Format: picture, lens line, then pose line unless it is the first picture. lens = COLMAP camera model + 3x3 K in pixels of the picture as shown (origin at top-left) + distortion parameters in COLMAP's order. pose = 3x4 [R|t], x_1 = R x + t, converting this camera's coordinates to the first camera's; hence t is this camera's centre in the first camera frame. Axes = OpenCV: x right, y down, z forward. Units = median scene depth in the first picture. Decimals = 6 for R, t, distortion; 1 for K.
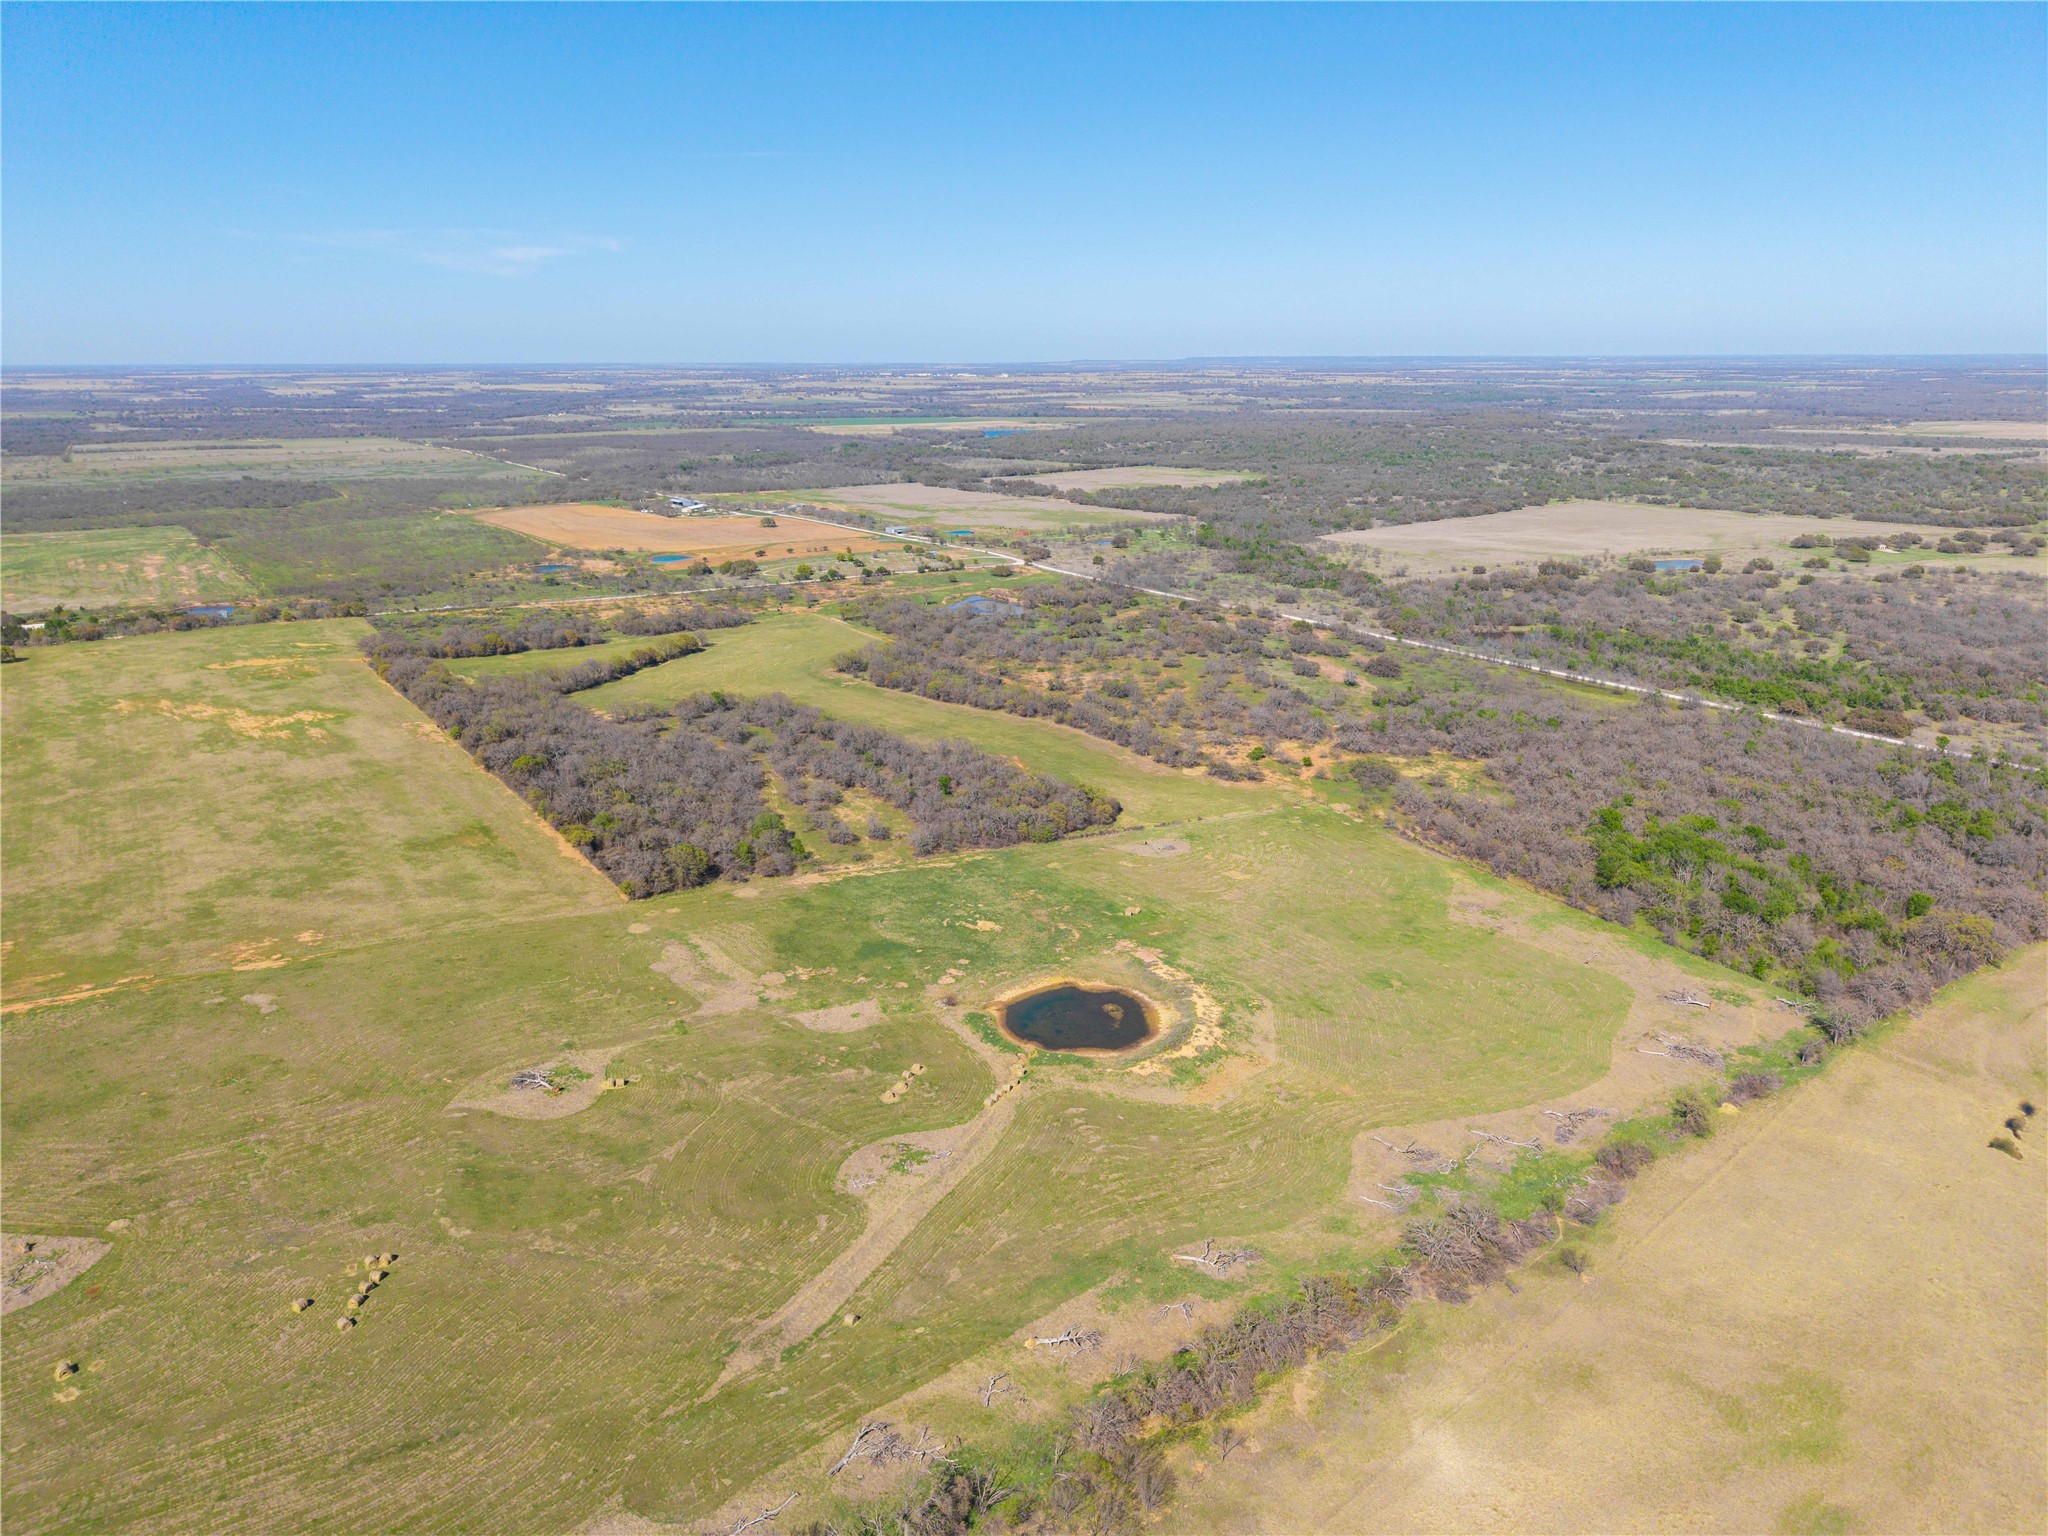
lens RADIAL K [[1366.0, 0, 1027.9], [0, 1366.0, 765.2], [0, 0, 1]] dist [0.050332, -0.069614]
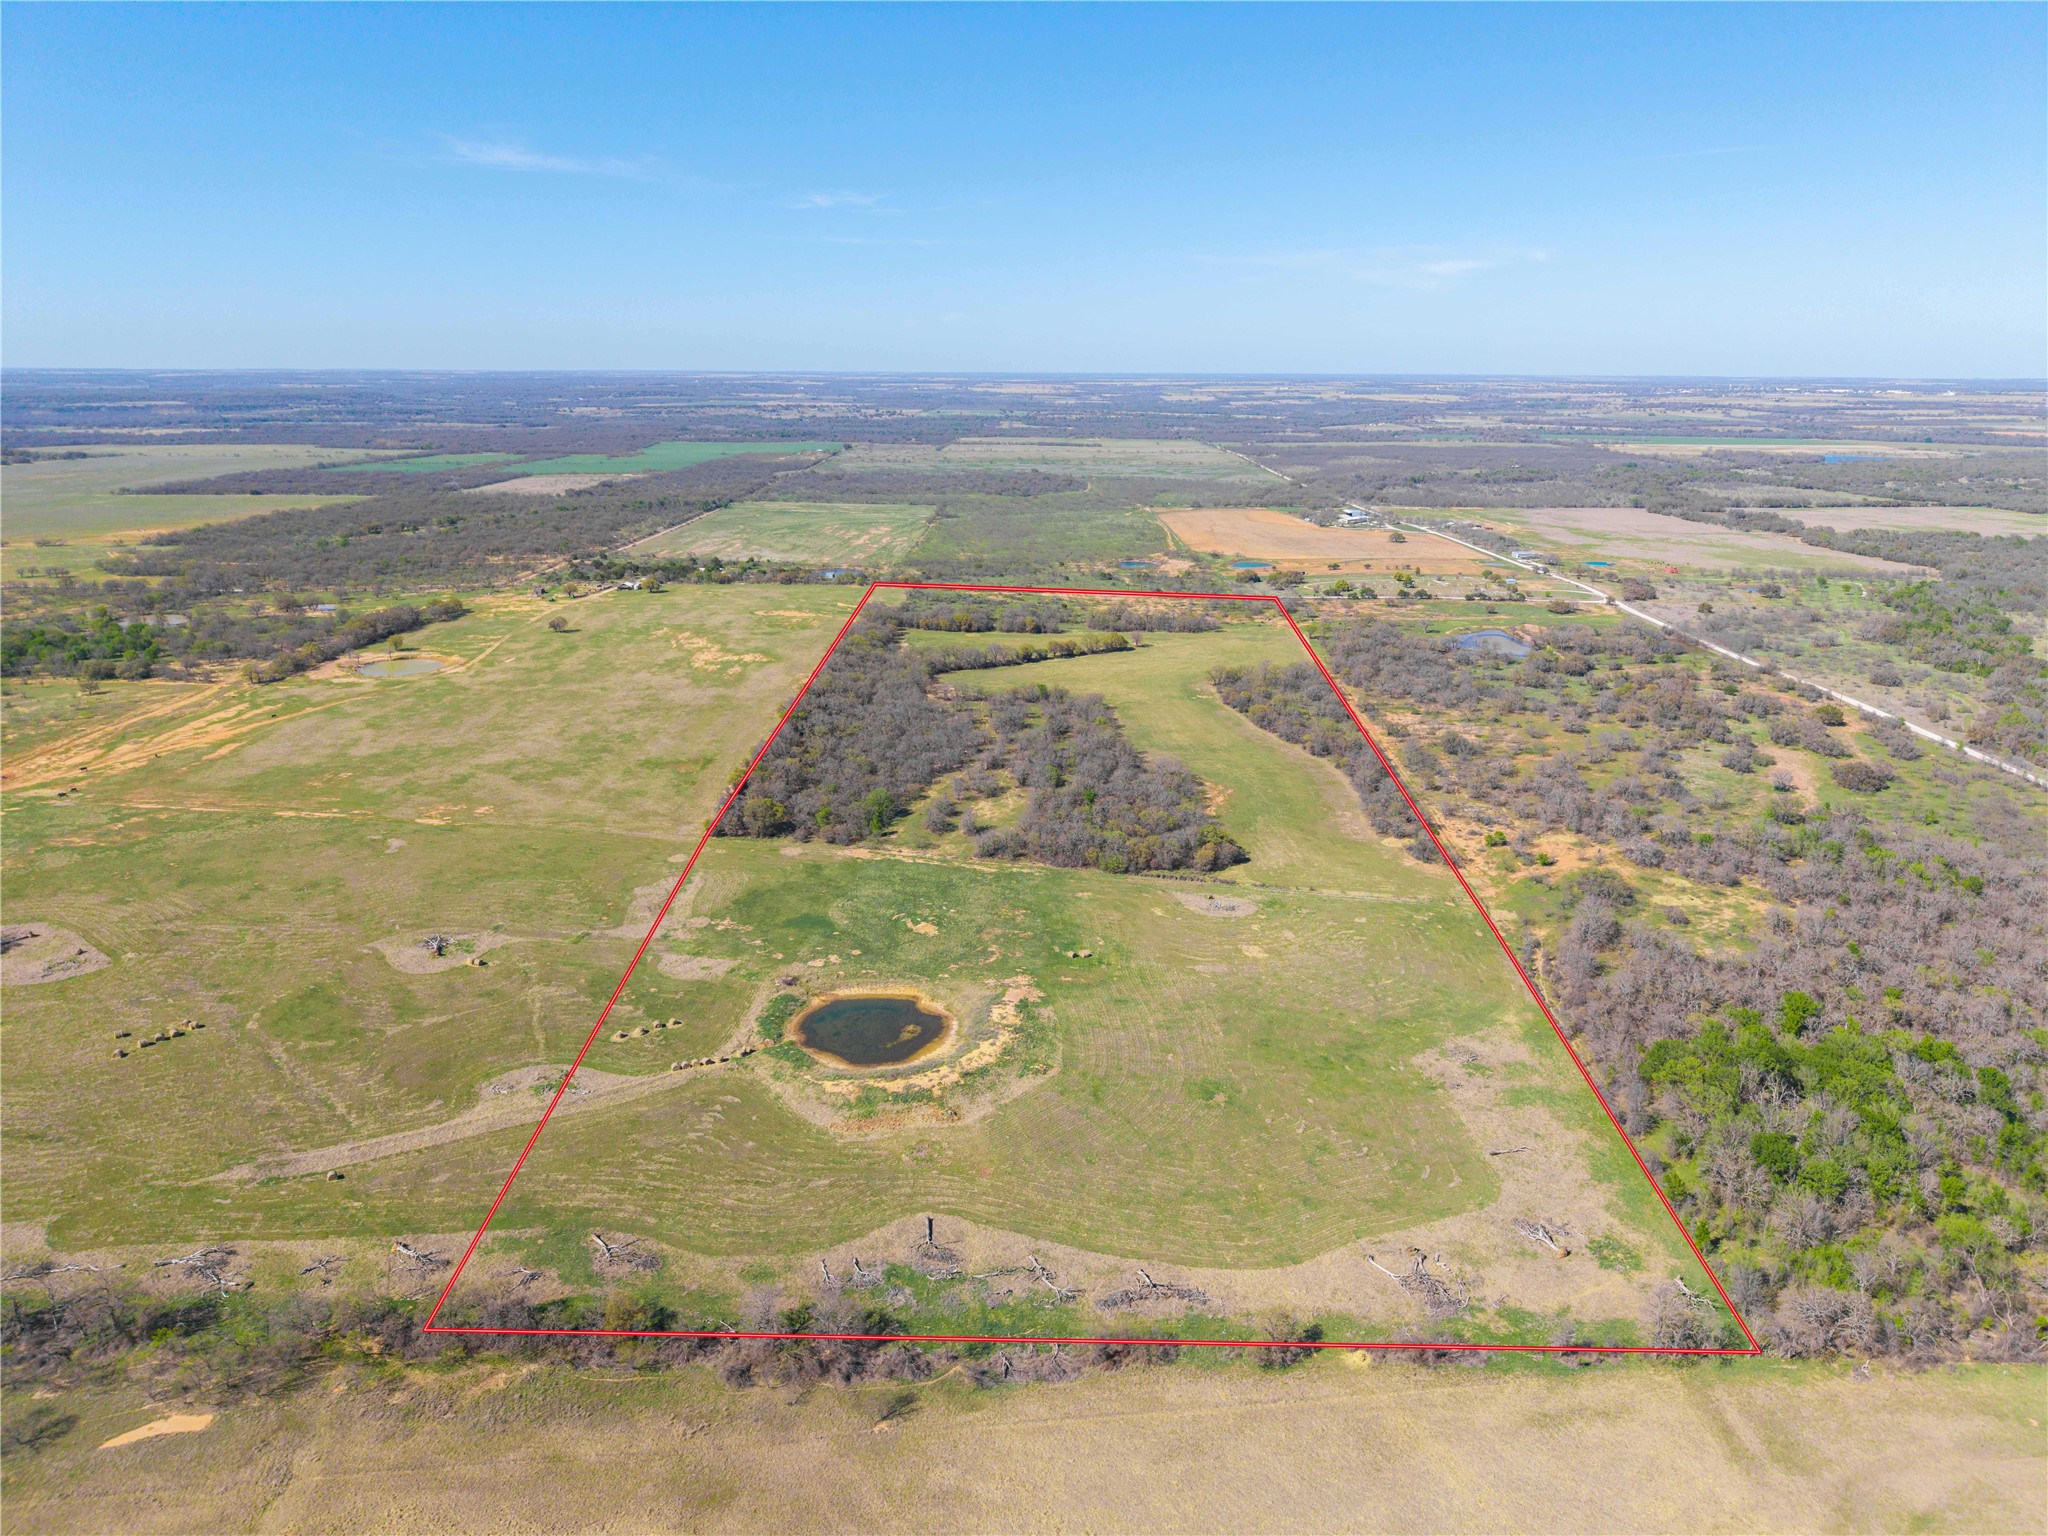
lens RADIAL K [[1366.0, 0, 1027.9], [0, 1366.0, 765.2], [0, 0, 1]] dist [0.050332, -0.069614]
pose [[0.816931, 0.168003, -0.551723, 0.604344], [-0.172278, 0.984040, 0.044555, -0.063745], [0.550403, 0.058651, 0.832836, 0.204361]]
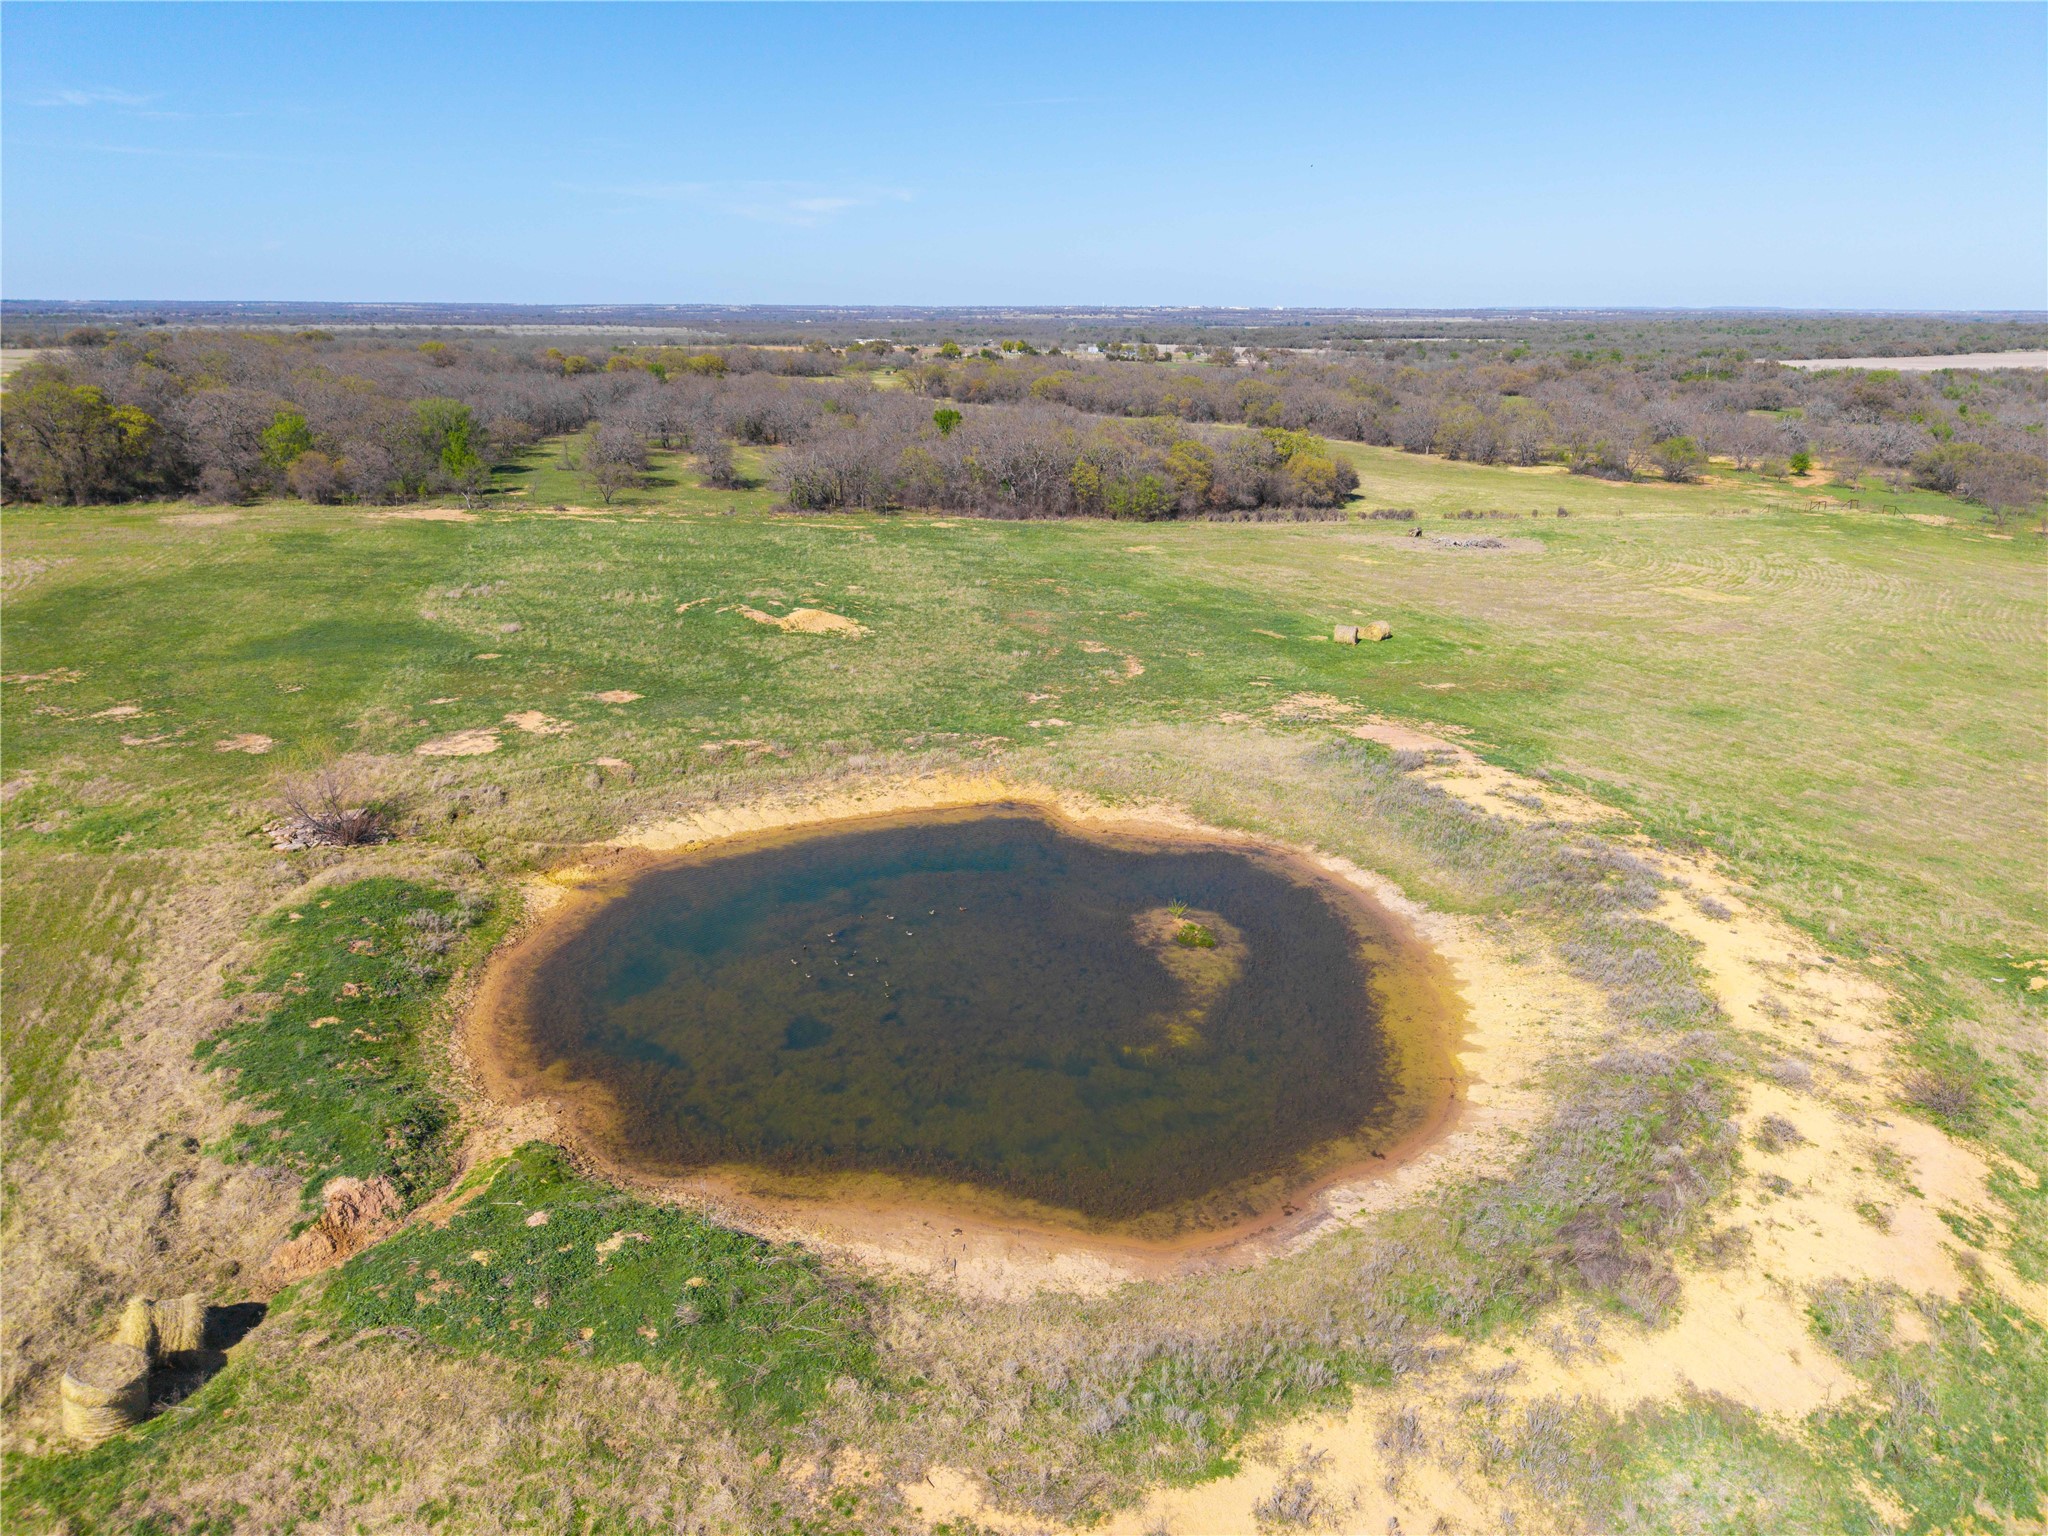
lens RADIAL K [[1366.0, 0, 1027.9], [0, 1366.0, 765.2], [0, 0, 1]] dist [0.050332, -0.069614]
pose [[0.981682, 0.068905, -0.177631, 0.067562], [-0.063549, 0.997341, 0.035674, 0.142572], [0.179616, -0.023732, 0.983450, 0.774419]]
